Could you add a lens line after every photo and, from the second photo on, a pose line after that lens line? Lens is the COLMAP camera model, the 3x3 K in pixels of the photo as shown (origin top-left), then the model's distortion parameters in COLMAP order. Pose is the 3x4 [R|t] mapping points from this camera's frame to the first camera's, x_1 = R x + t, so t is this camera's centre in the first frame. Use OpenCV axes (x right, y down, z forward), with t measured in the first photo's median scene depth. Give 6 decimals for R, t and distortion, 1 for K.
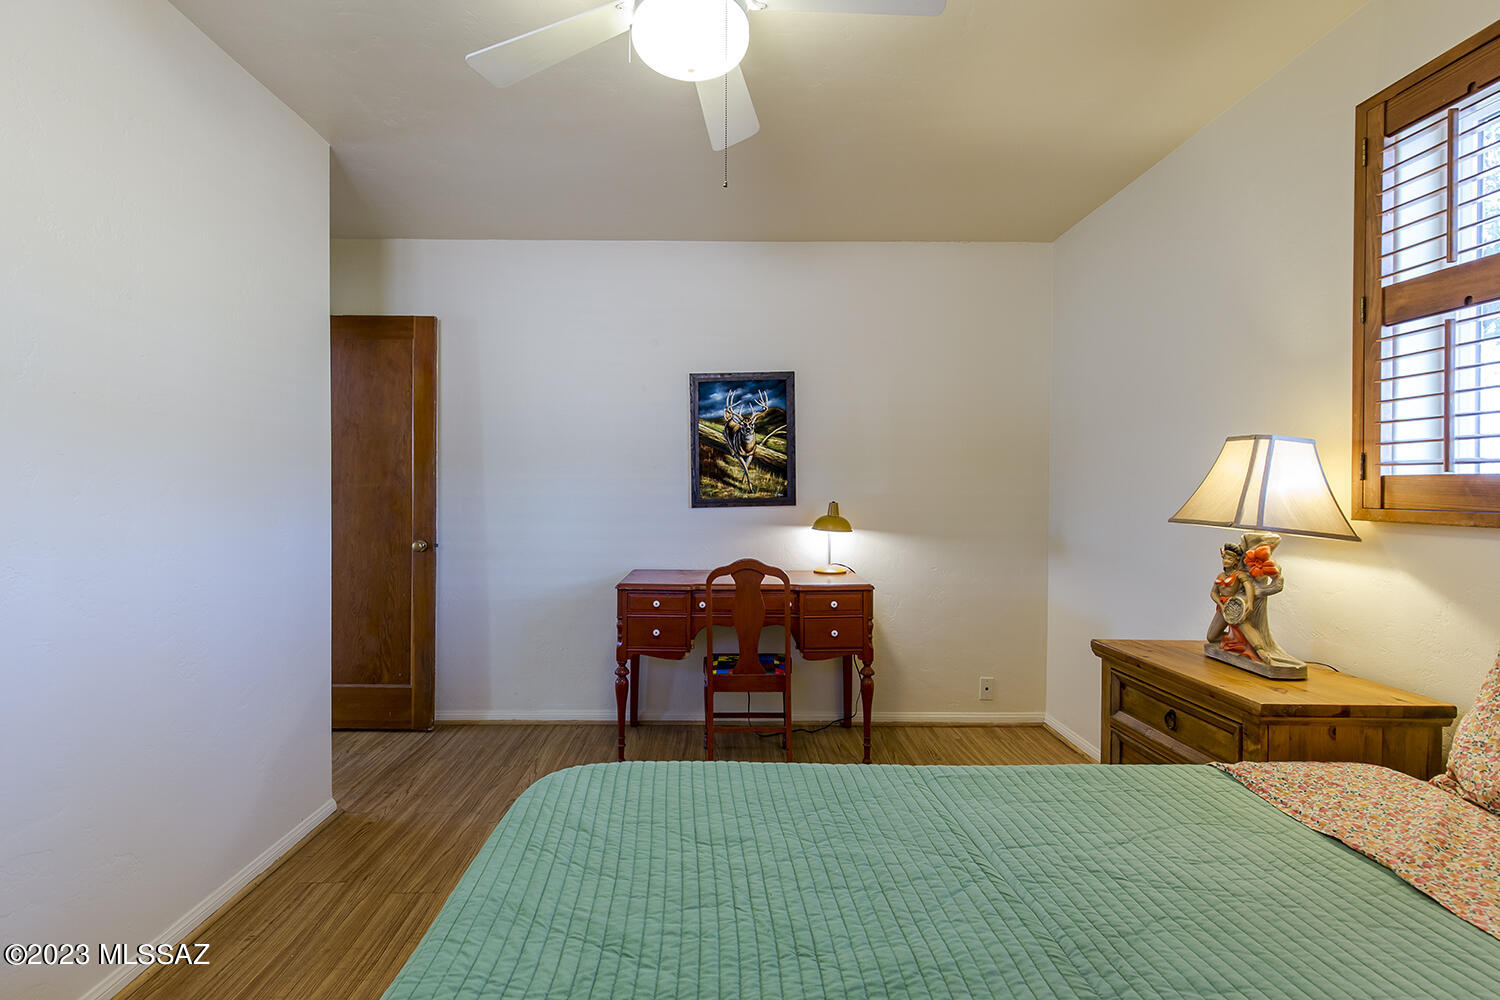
lens RADIAL K [[682.2, 0, 743.3], [0, 682.2, 503.3], [0, 0, 1]] dist [0.007895, -0.001378]
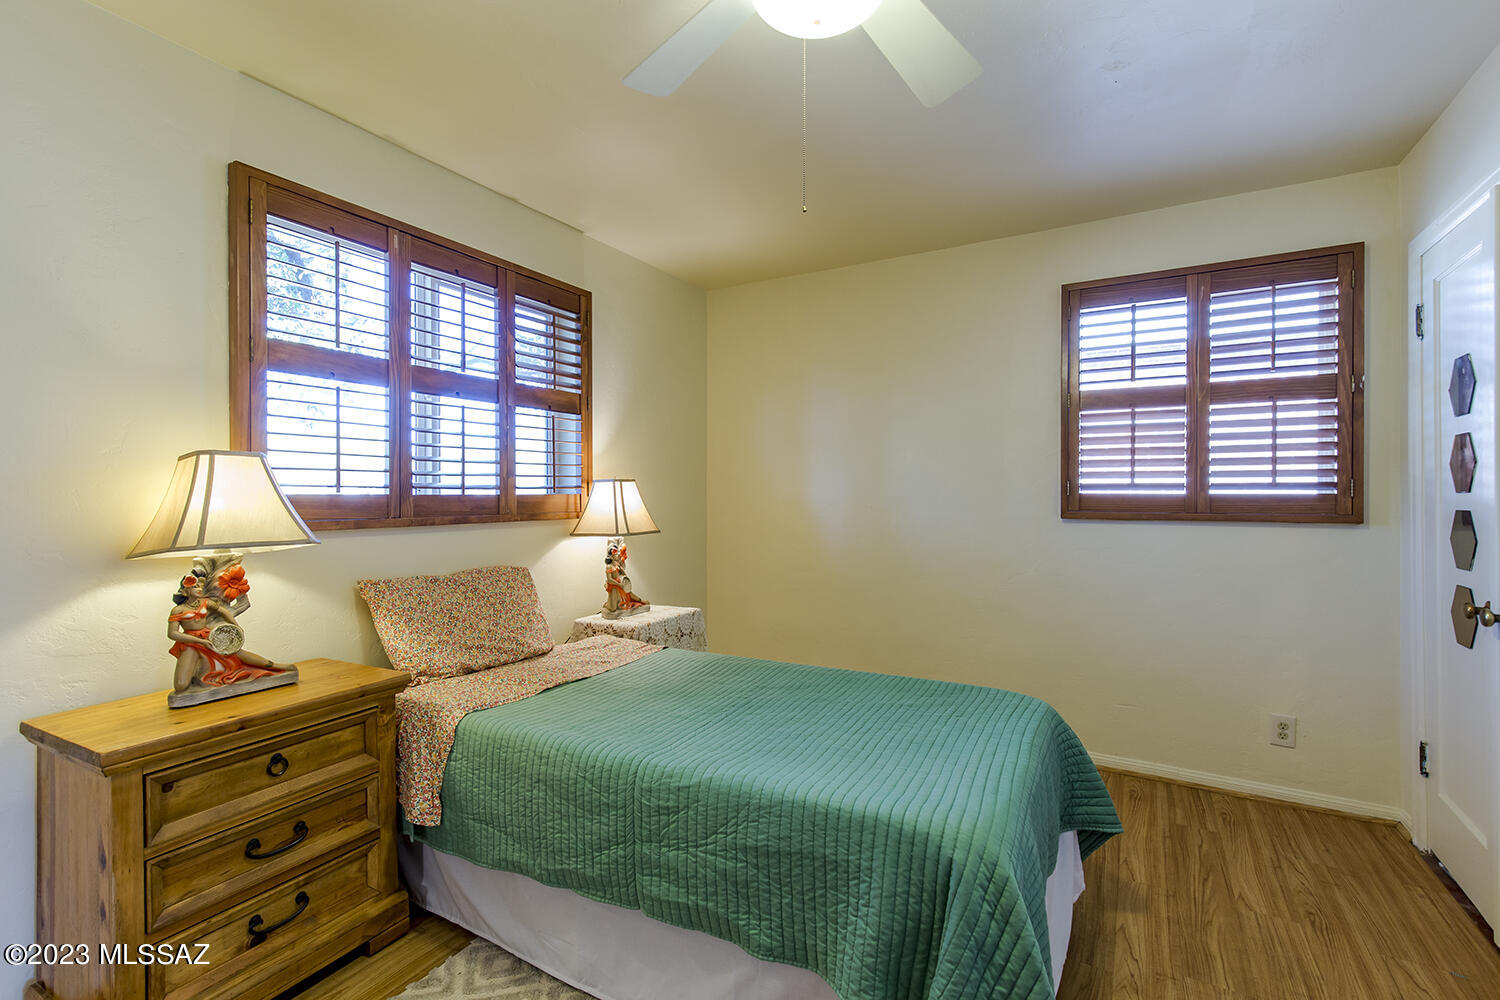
lens RADIAL K [[682.2, 0, 743.6], [0, 682.2, 490.1], [0, 0, 1]] dist [0.007895, -0.001378]
pose [[-0.843774, 0.014589, 0.536501, -0.369354], [0.023972, 0.999657, 0.010517, -0.036666], [-0.536163, 0.021735, -0.843834, 1.410598]]
